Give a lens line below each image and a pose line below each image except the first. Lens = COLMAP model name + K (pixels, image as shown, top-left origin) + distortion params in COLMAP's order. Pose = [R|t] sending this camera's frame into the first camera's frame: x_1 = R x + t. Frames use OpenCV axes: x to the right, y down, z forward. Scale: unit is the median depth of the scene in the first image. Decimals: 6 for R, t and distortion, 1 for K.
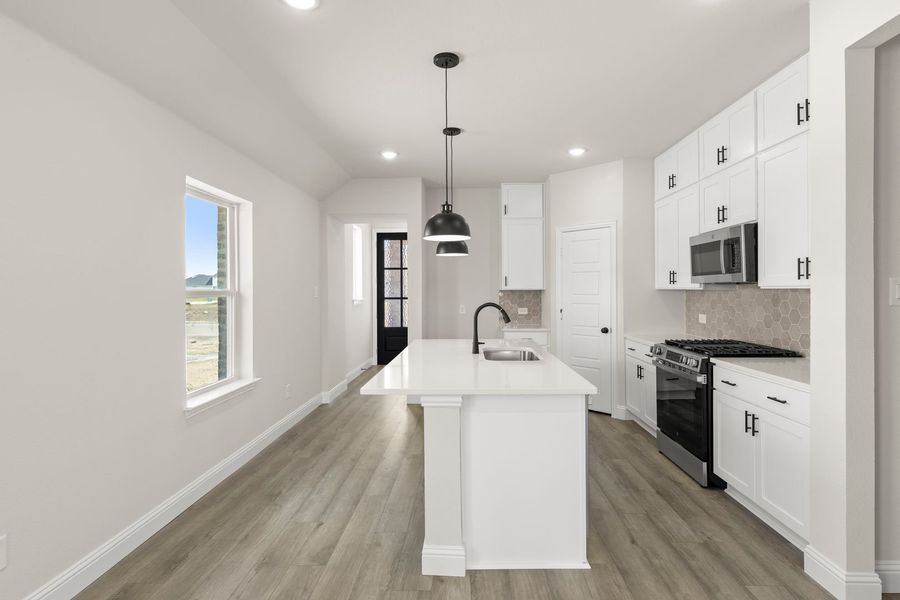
lens RADIAL K [[434.3, 0, 476.3], [0, 434.3, 296.2], [0, 0, 1]] dist [0.000482, -0.000382]
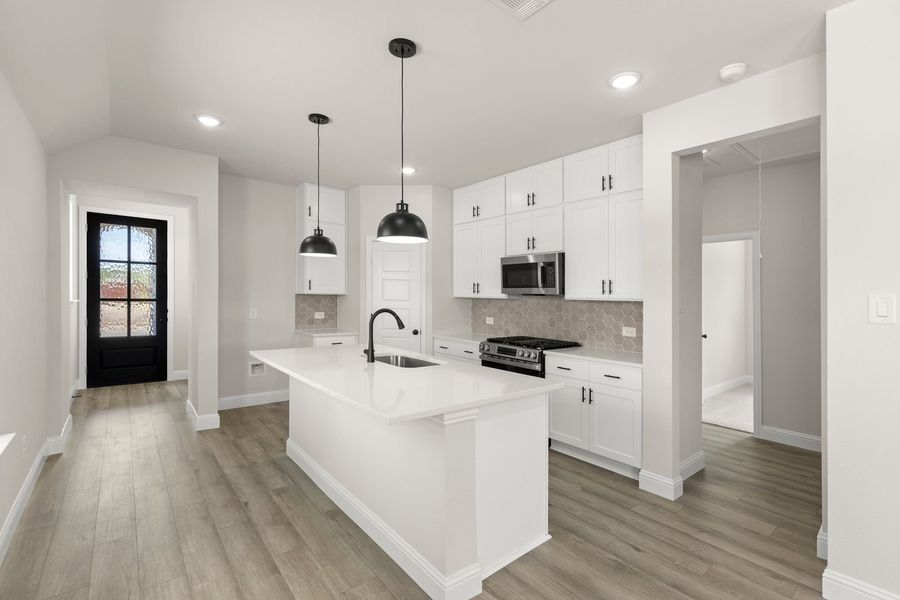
lens RADIAL K [[387.1, 0, 446.6], [0, 387.1, 299.8], [0, 0, 1]] dist [-0.000452, -0.000102]
pose [[0.783564, 0.016258, 0.621099, -0.398529], [-0.016640, 0.999848, -0.005180, -0.002951], [-0.621089, -0.006276, 0.783715, 0.233473]]
